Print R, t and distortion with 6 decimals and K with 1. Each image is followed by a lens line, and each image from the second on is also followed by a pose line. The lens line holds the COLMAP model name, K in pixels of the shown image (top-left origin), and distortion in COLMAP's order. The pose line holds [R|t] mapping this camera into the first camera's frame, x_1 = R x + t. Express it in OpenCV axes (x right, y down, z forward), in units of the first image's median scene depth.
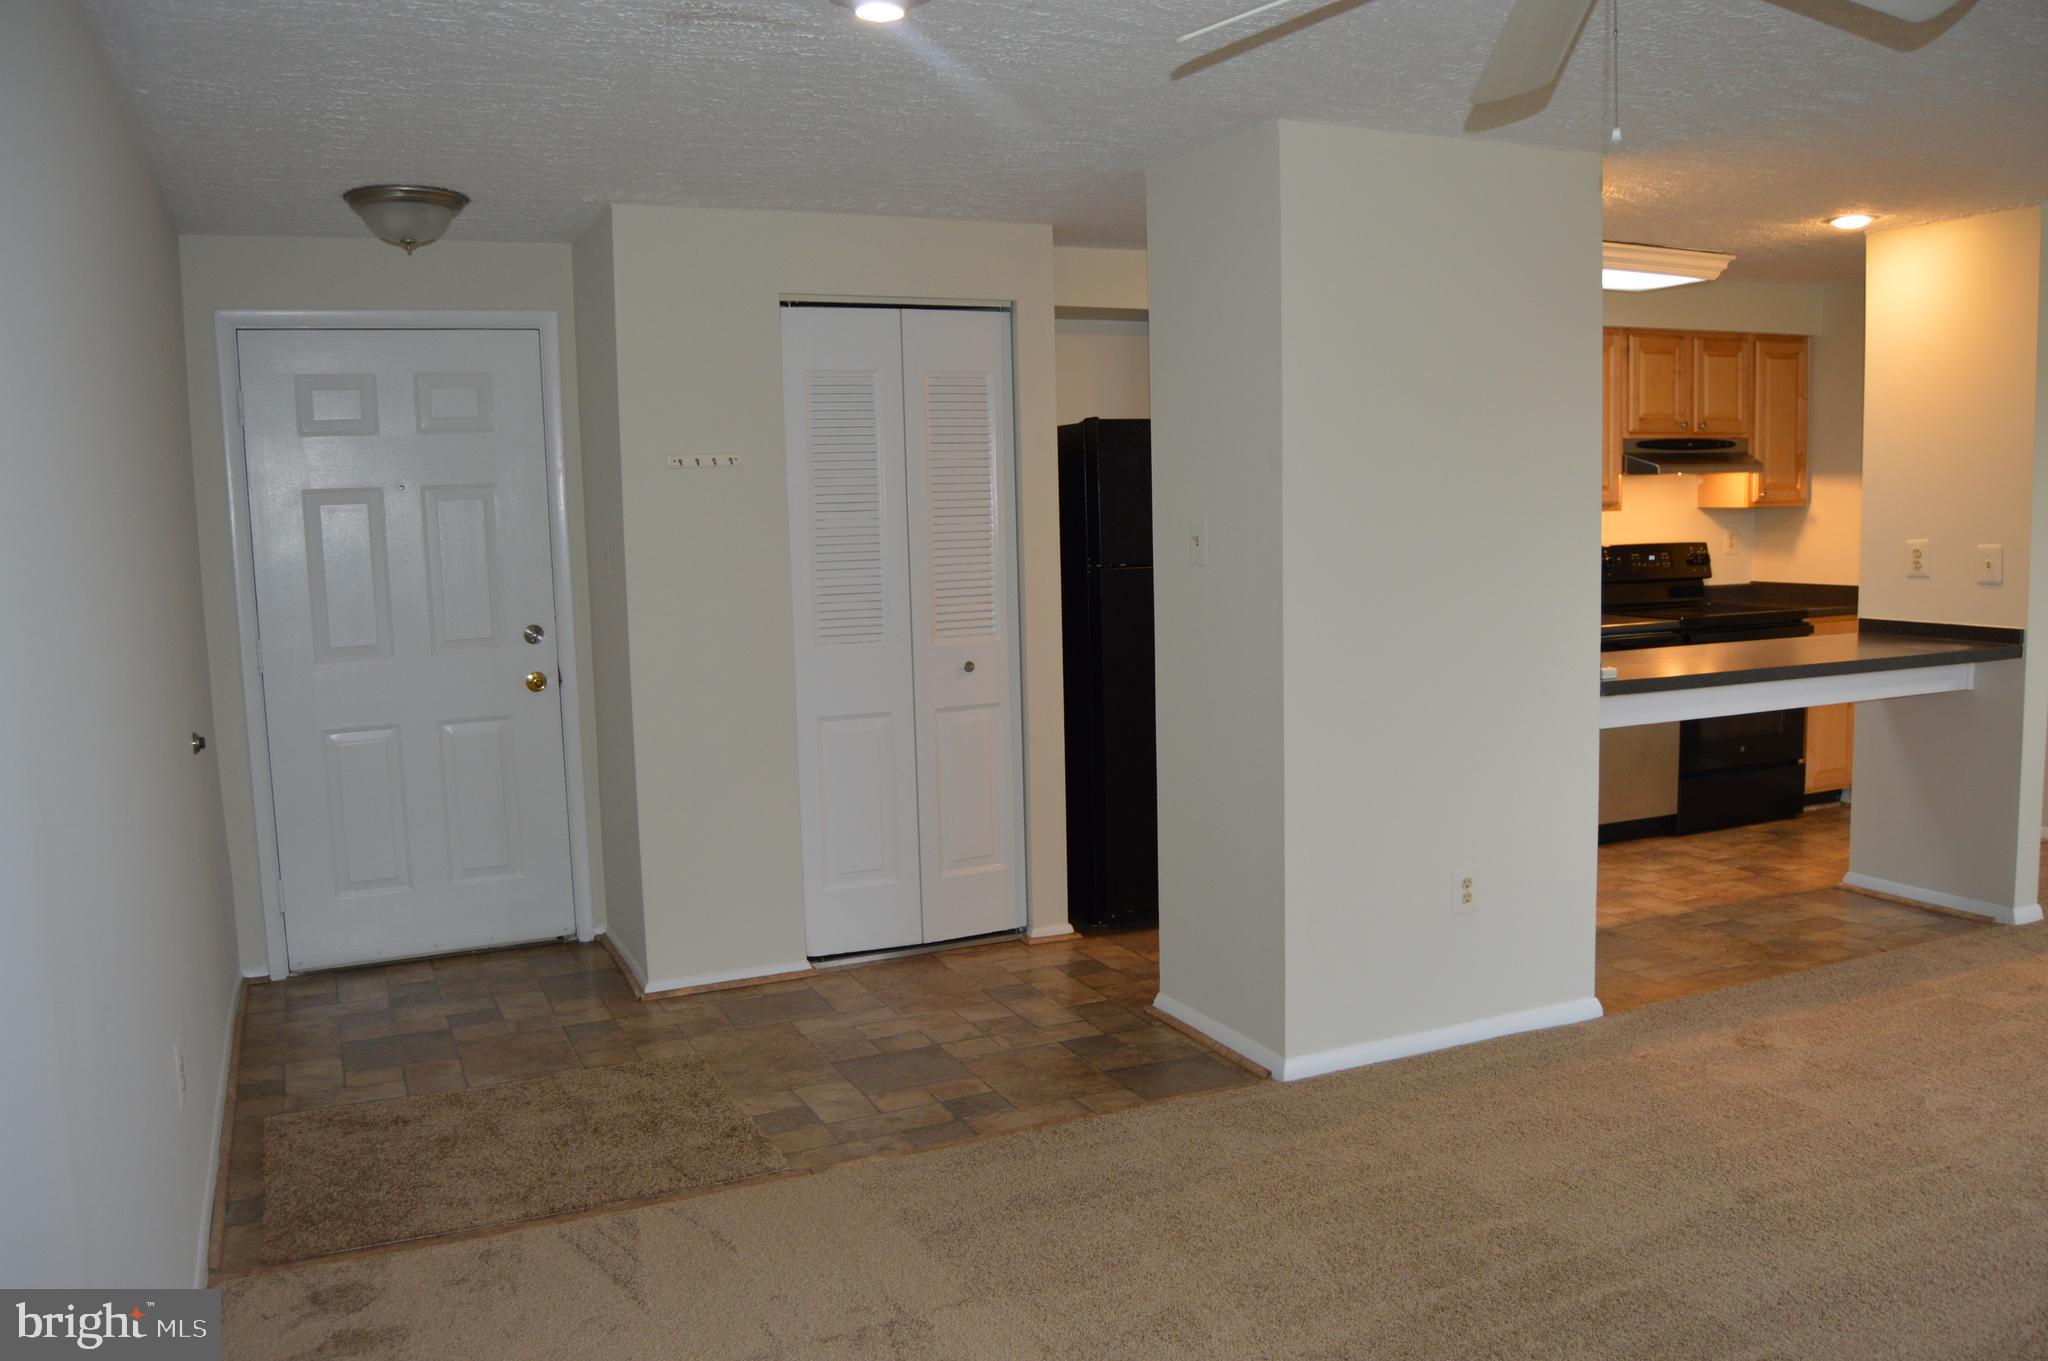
lens RADIAL K [[1618.7, 0, 1029.7], [0, 1618.7, 681.8], [0, 0, 1]] dist [-0.097582, 0.035605]
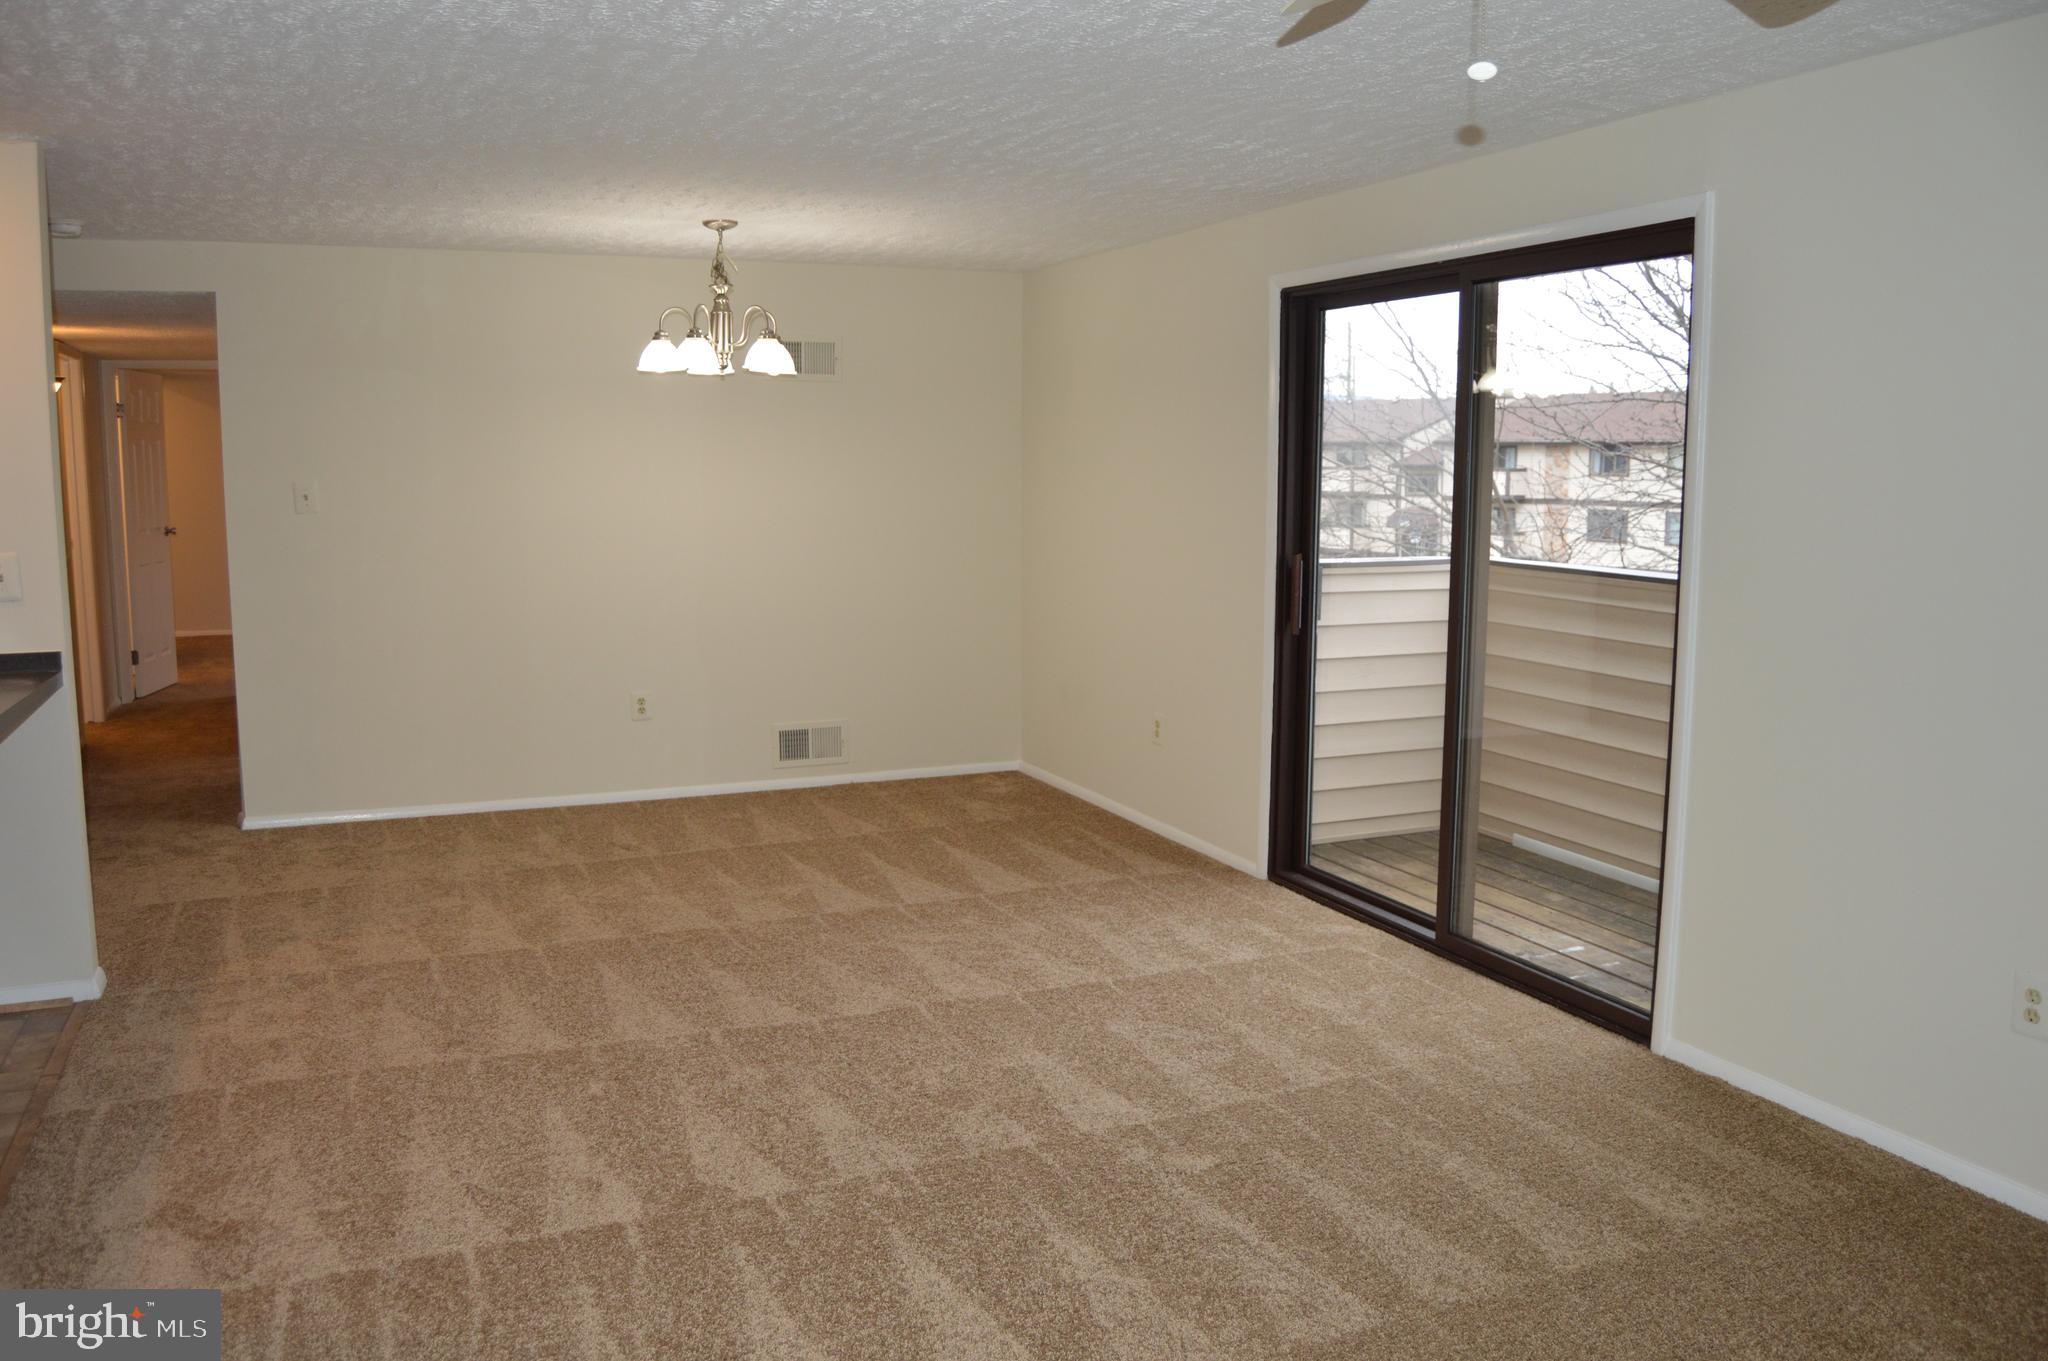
lens RADIAL K [[1618.7, 0, 1029.7], [0, 1618.7, 681.8], [0, 0, 1]] dist [-0.097582, 0.035605]
pose [[0.016872, -0.108596, 0.993943, -0.154141], [0.109046, 0.988354, 0.106134, -0.040084], [-0.993893, 0.106595, 0.028518, 0.369486]]
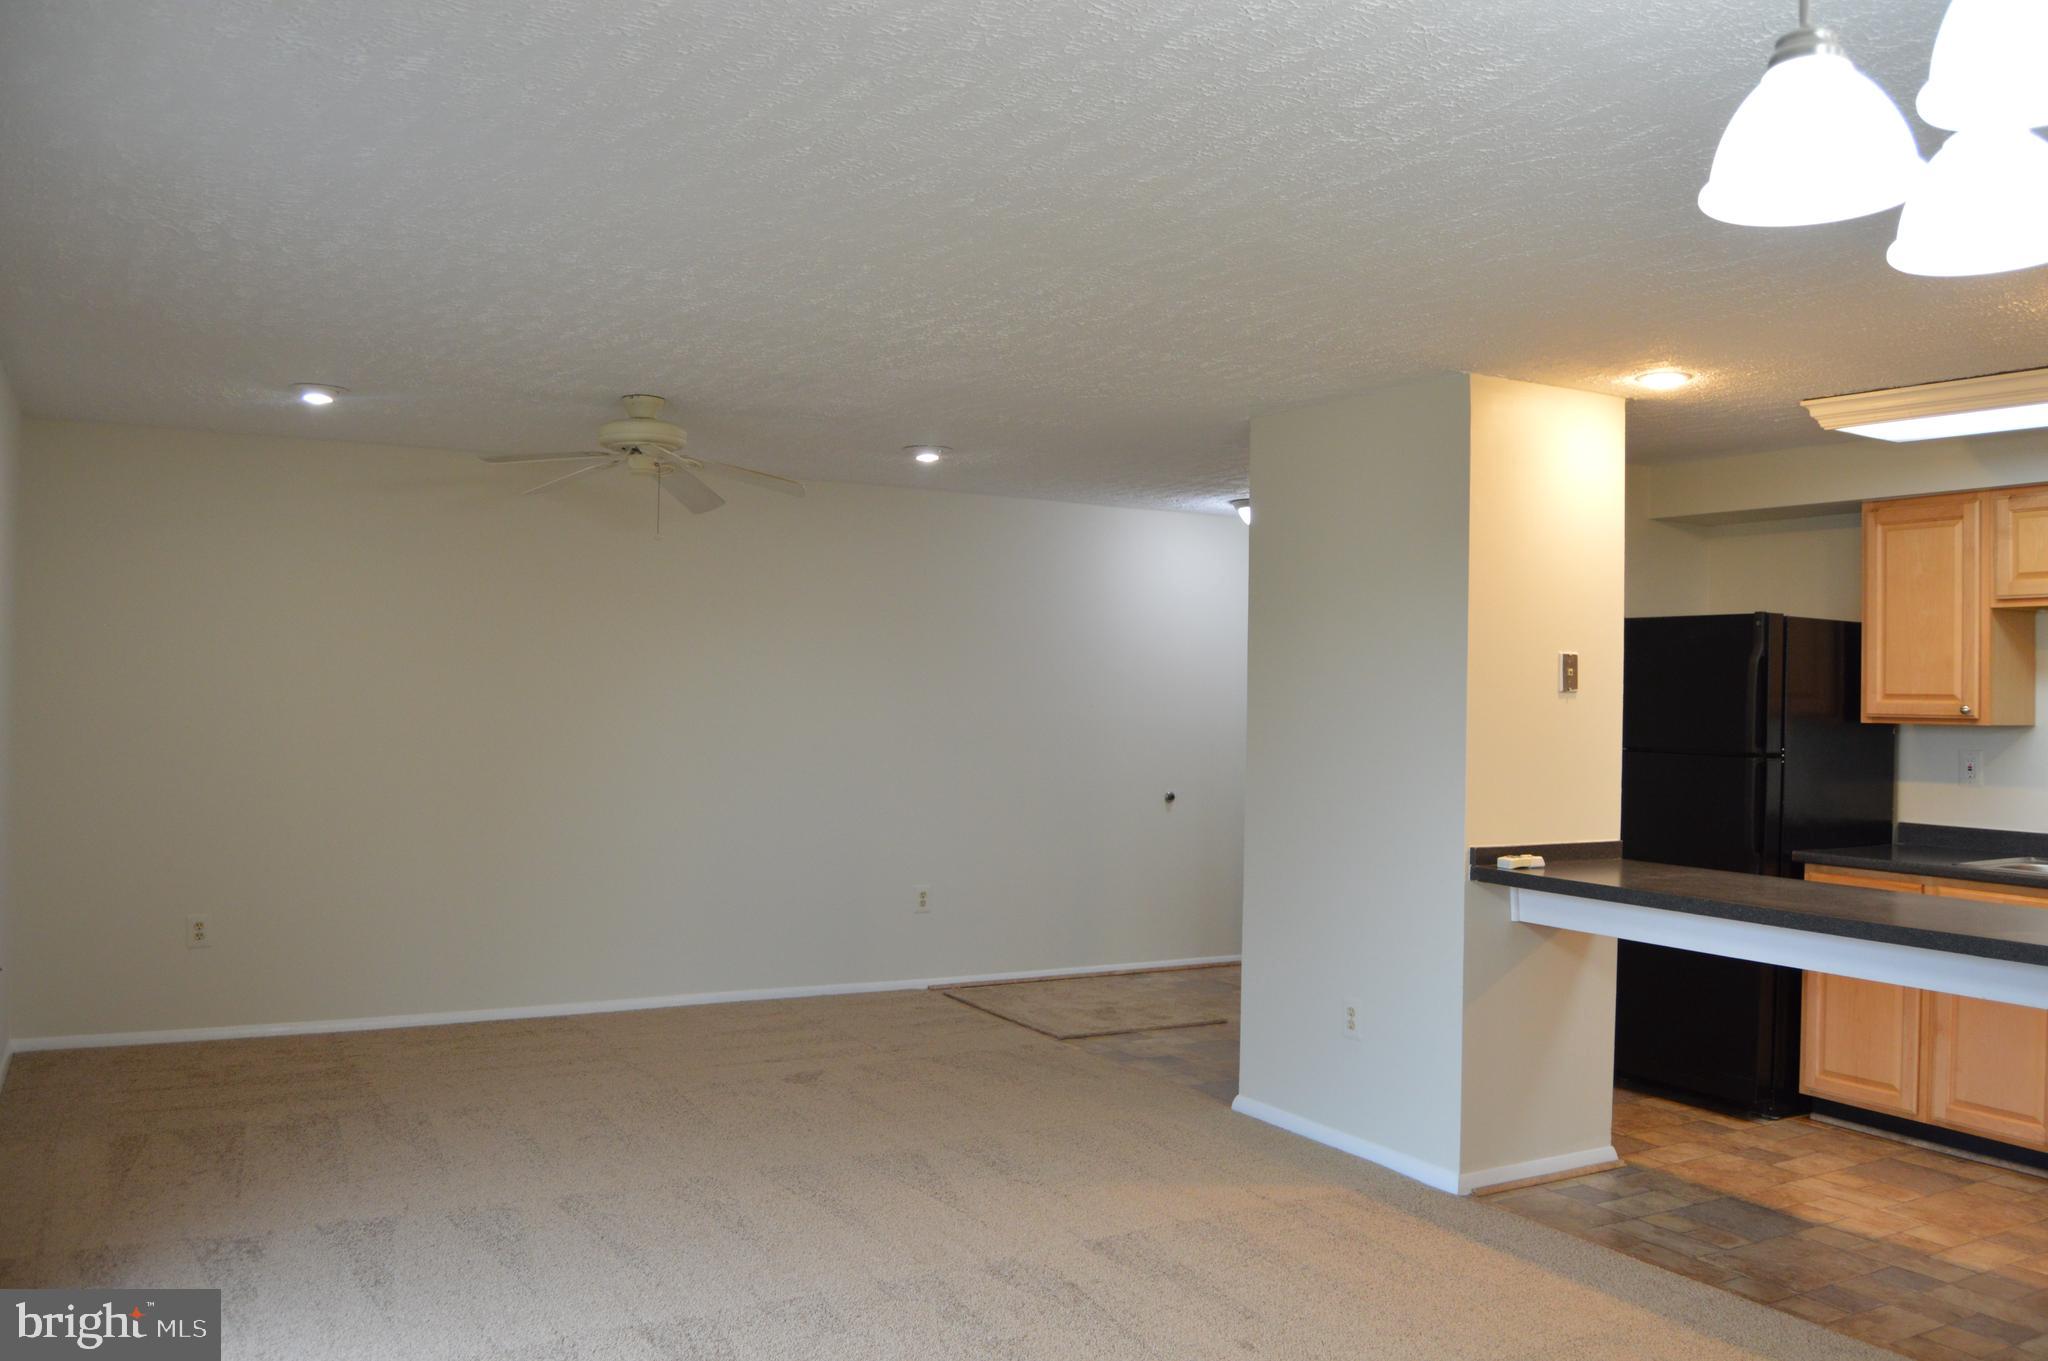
lens RADIAL K [[1618.7, 0, 1029.7], [0, 1618.7, 681.8], [0, 0, 1]] dist [-0.097582, 0.035605]
pose [[0.094365, 0.018451, -0.995367, 0.934661], [-0.133316, 0.991057, 0.005732, -0.058914], [0.986571, 0.132158, 0.095981, 0.410793]]
